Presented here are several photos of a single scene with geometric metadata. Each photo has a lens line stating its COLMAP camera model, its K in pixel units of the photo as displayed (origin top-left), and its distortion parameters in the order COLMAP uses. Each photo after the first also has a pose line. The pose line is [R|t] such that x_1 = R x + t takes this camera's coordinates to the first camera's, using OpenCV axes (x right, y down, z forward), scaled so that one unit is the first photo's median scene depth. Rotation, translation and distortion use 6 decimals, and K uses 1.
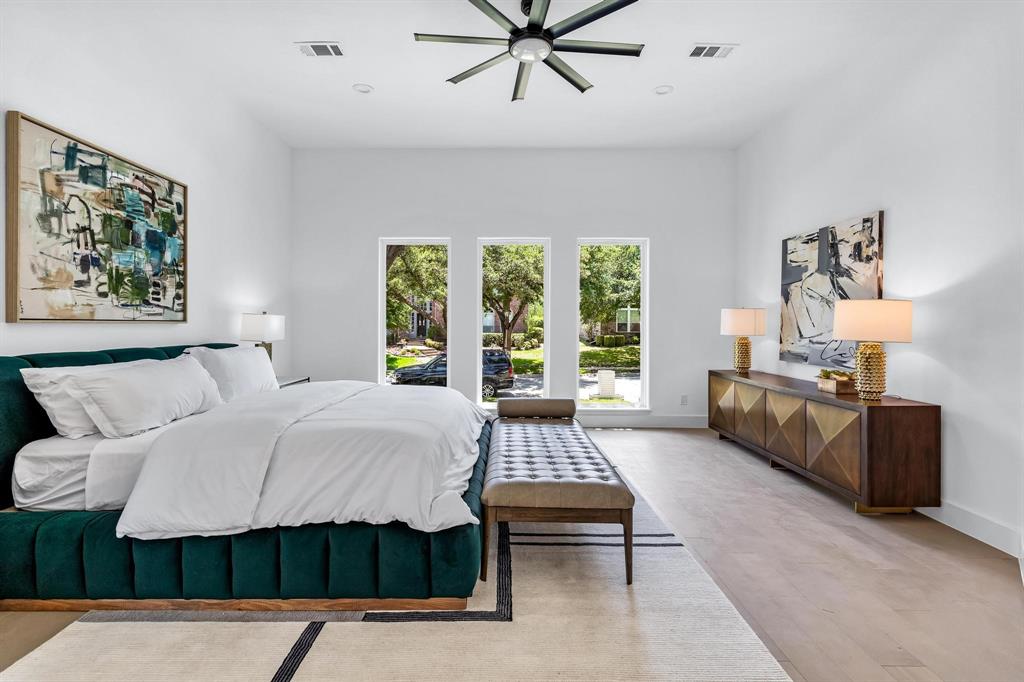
lens RADIAL K [[471.6, 0, 509.0], [0, 471.6, 331.3], [0, 0, 1]] dist [-0.003041, -0.000220]
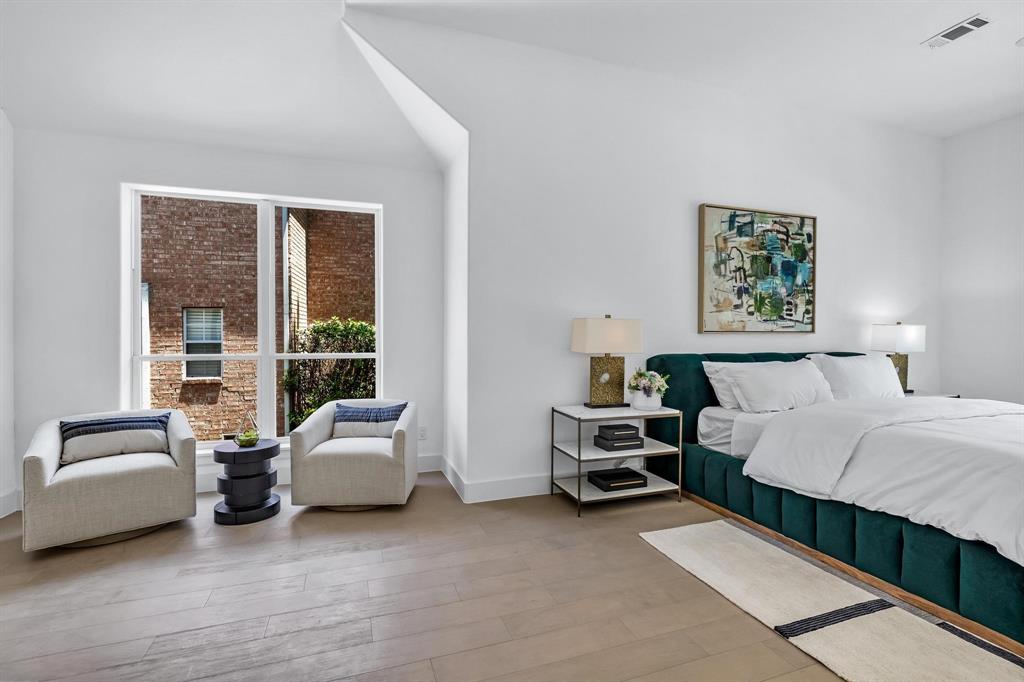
lens RADIAL K [[471.6, 0, 509.0], [0, 471.6, 331.3], [0, 0, 1]] dist [-0.003041, -0.000220]
pose [[0.329348, -0.009304, -0.944163, 0.231483], [-0.014340, 0.999787, -0.014855, 0.006533], [0.944100, 0.018432, 0.329145, -0.144039]]
